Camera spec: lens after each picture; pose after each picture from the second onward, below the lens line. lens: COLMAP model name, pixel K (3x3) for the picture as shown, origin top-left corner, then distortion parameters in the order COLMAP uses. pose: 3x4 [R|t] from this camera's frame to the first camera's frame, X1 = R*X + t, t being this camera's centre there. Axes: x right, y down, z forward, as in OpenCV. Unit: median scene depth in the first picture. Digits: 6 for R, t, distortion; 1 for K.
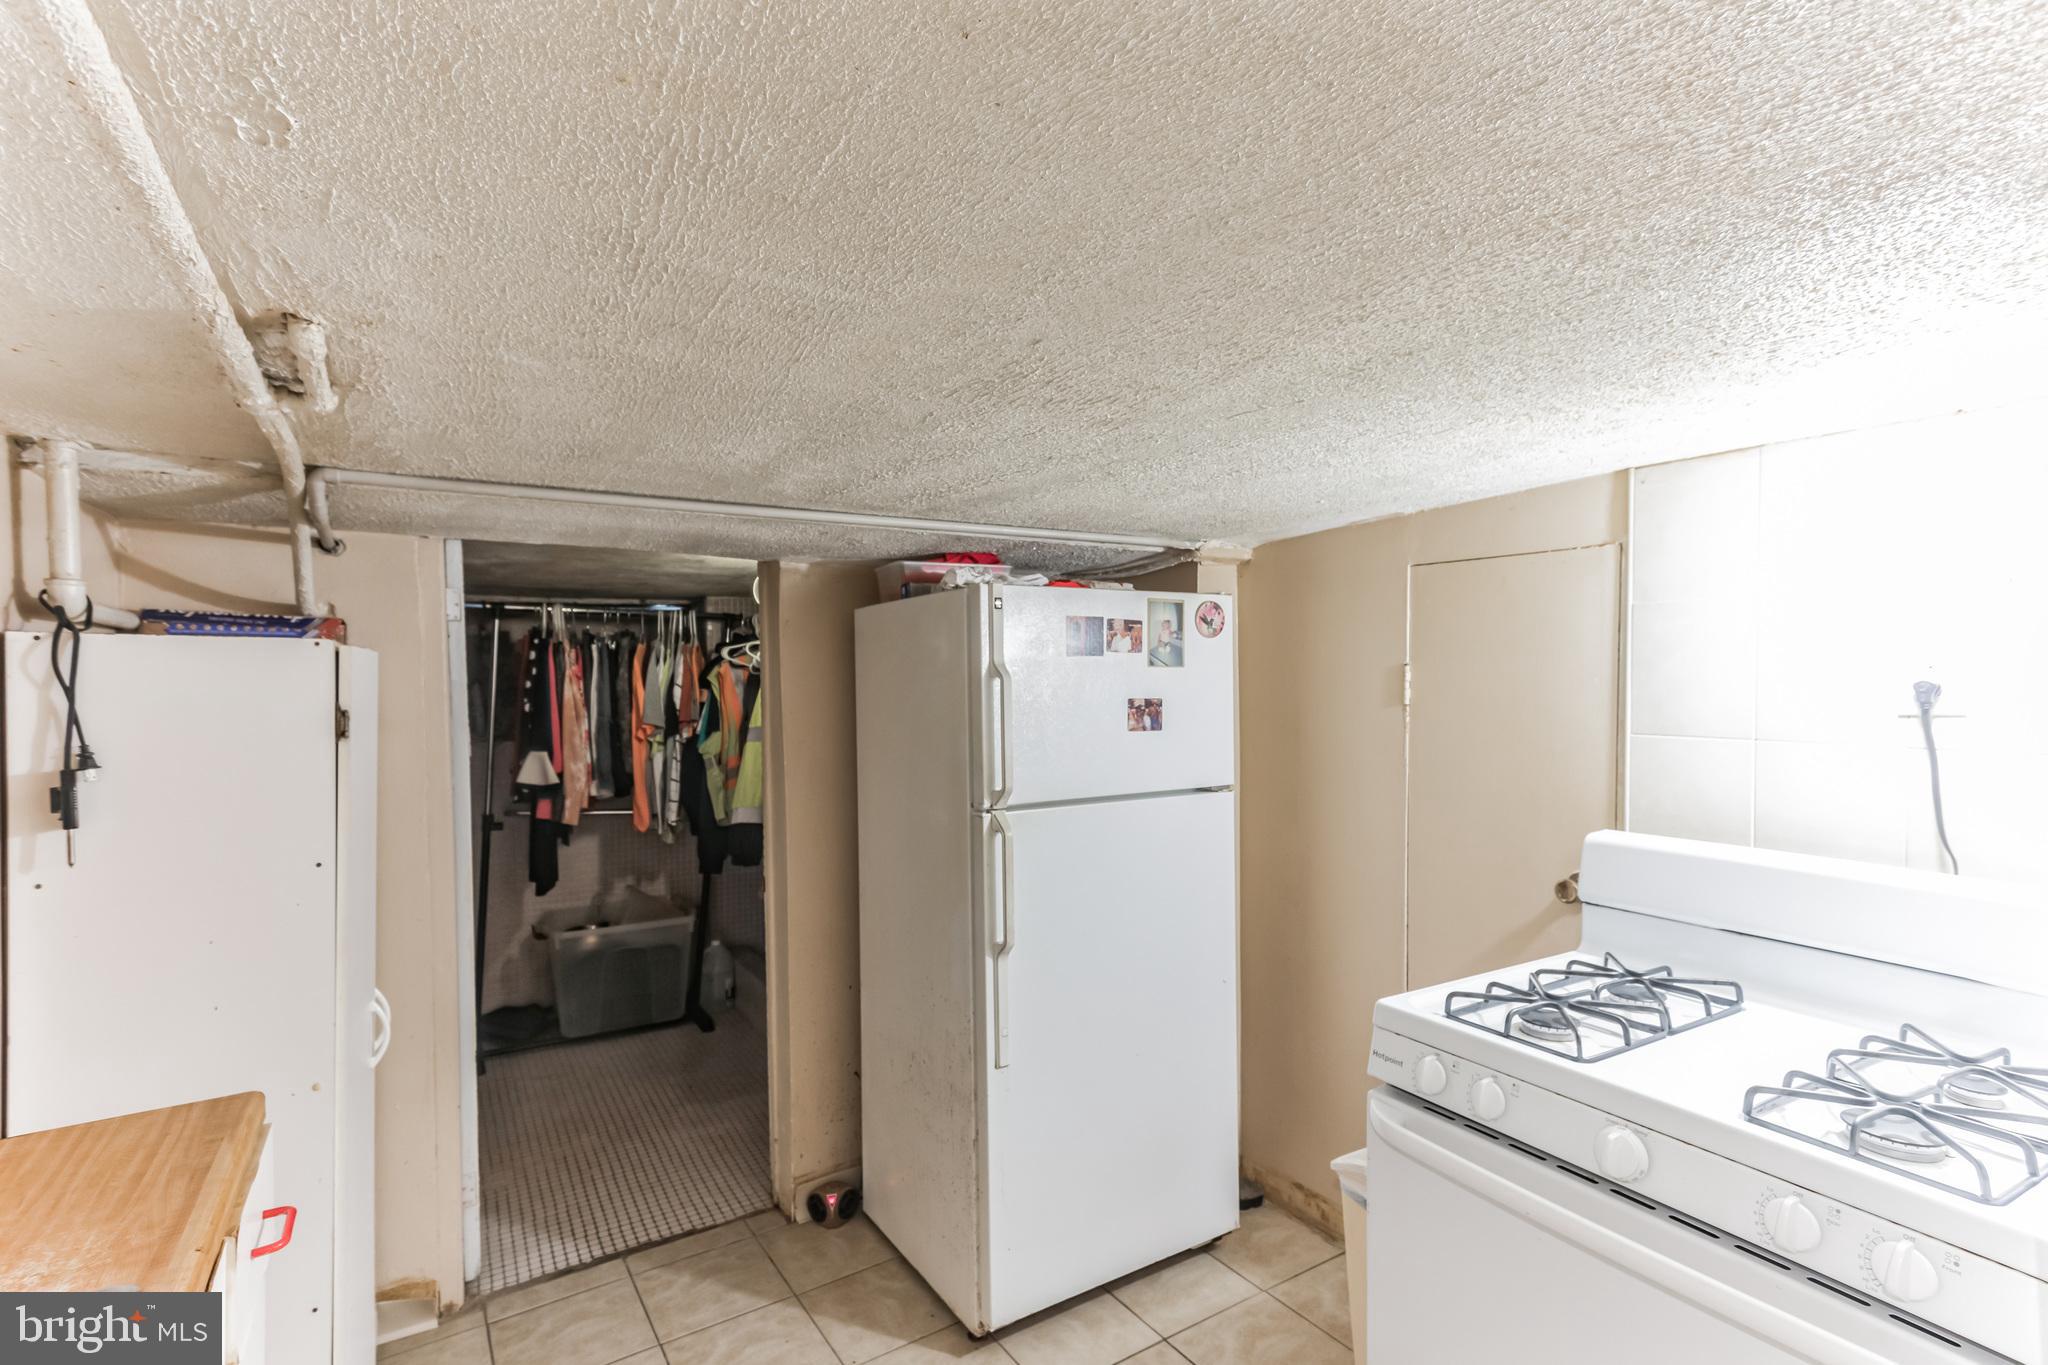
lens RADIAL K [[994.3, 0, 1033.7], [0, 994.3, 691.4], [0, 0, 1]] dist [0.030479, -0.000444]
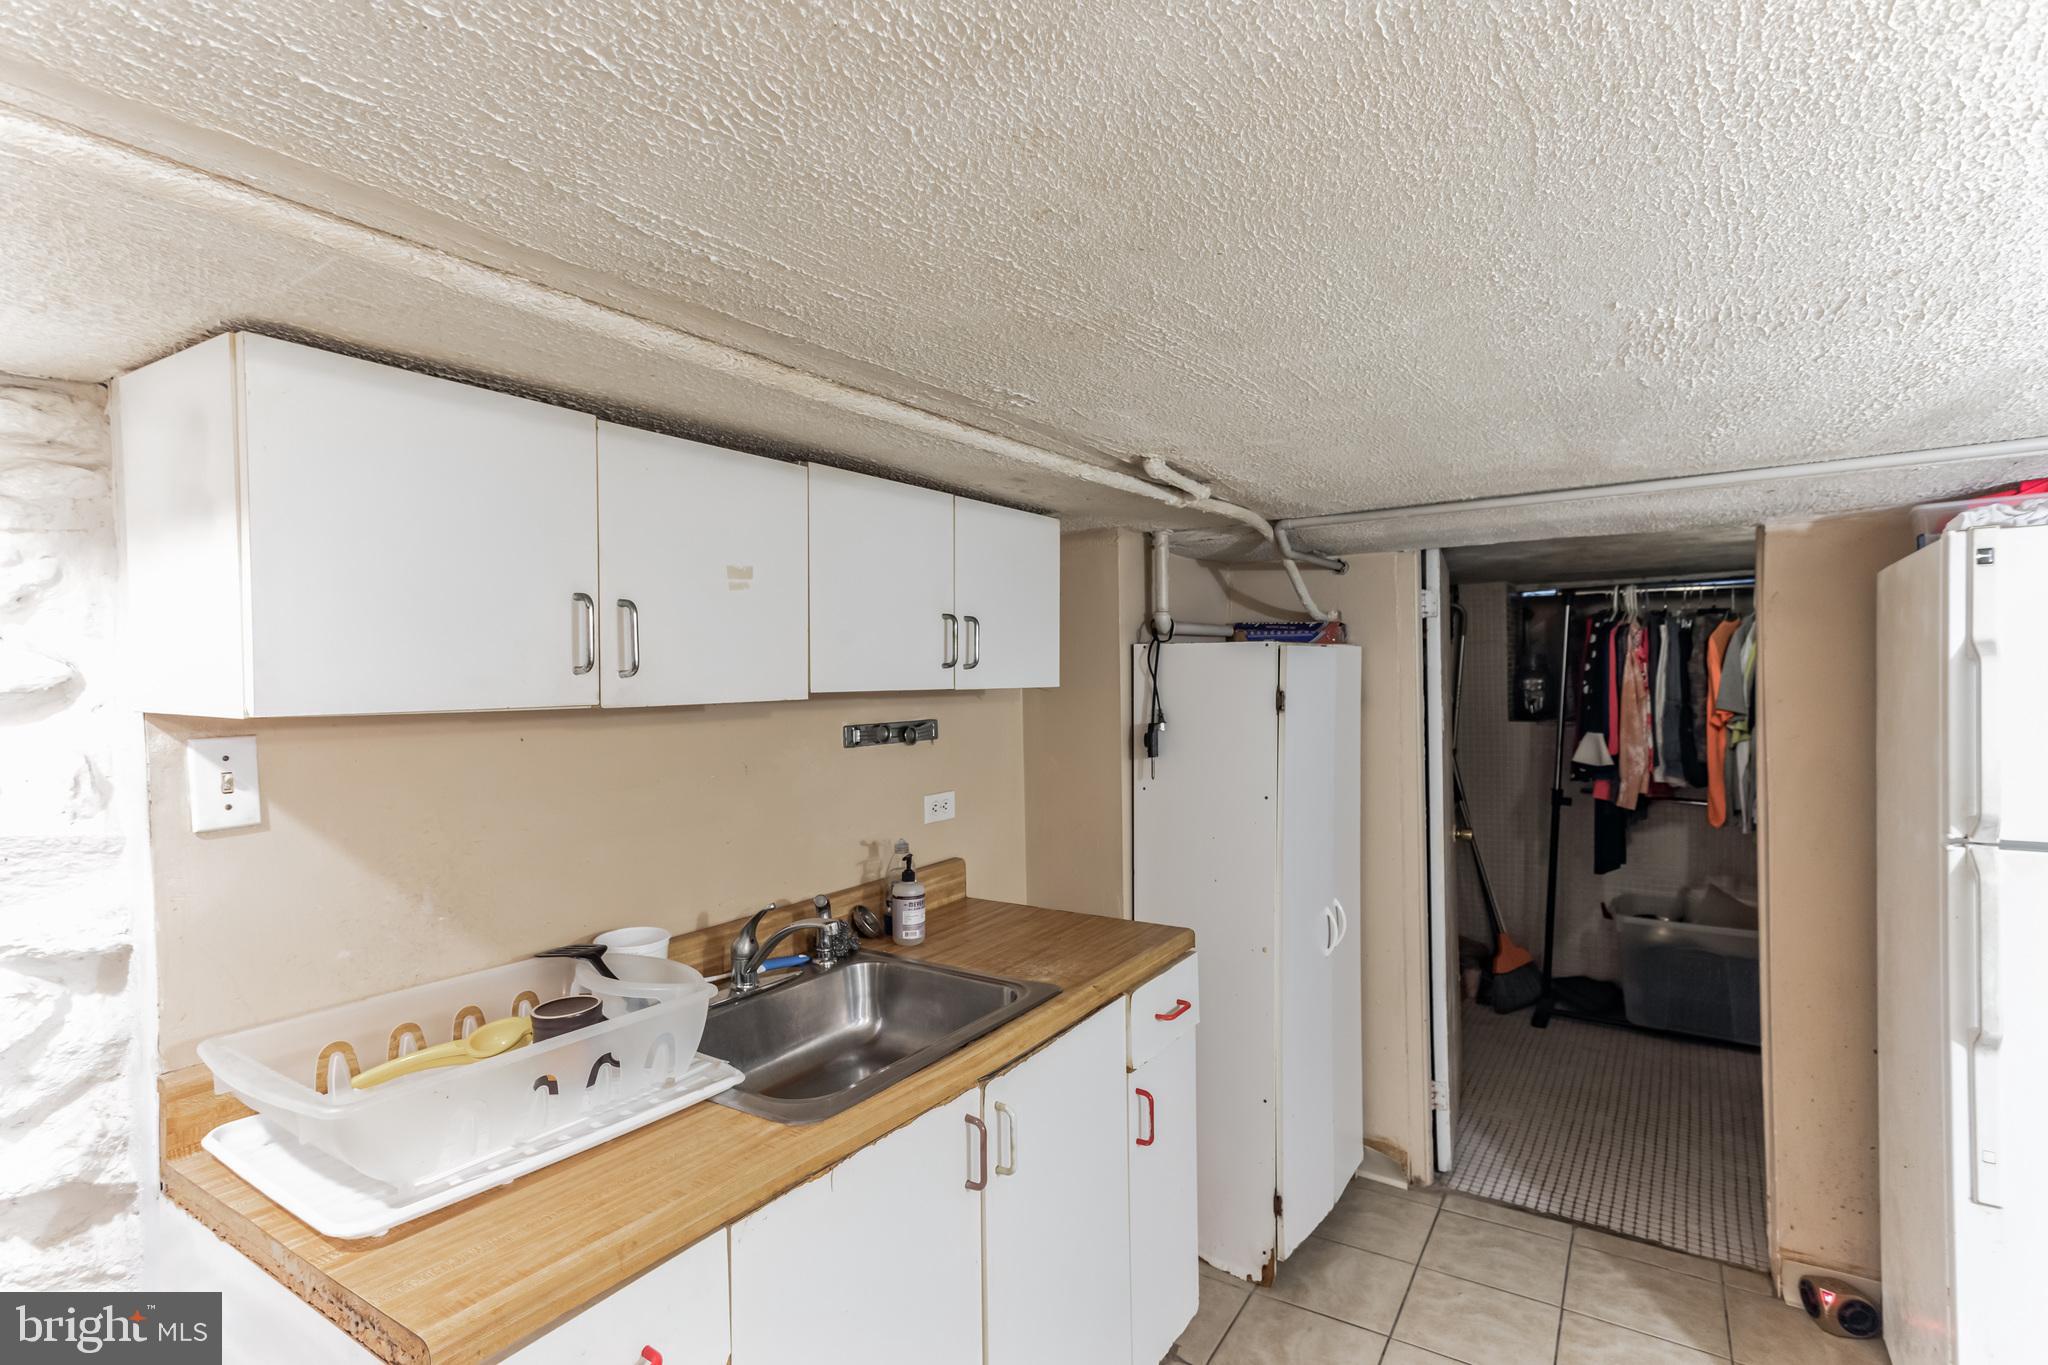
lens RADIAL K [[994.3, 0, 1010.6], [0, 994.3, 675.2], [0, 0, 1]] dist [0.030479, -0.000444]
pose [[0.410747, 0.002359, -0.911747, 0.186609], [0.002917, 0.999988, 0.003902, -0.004238], [0.911745, -0.004262, 0.410735, 0.033225]]
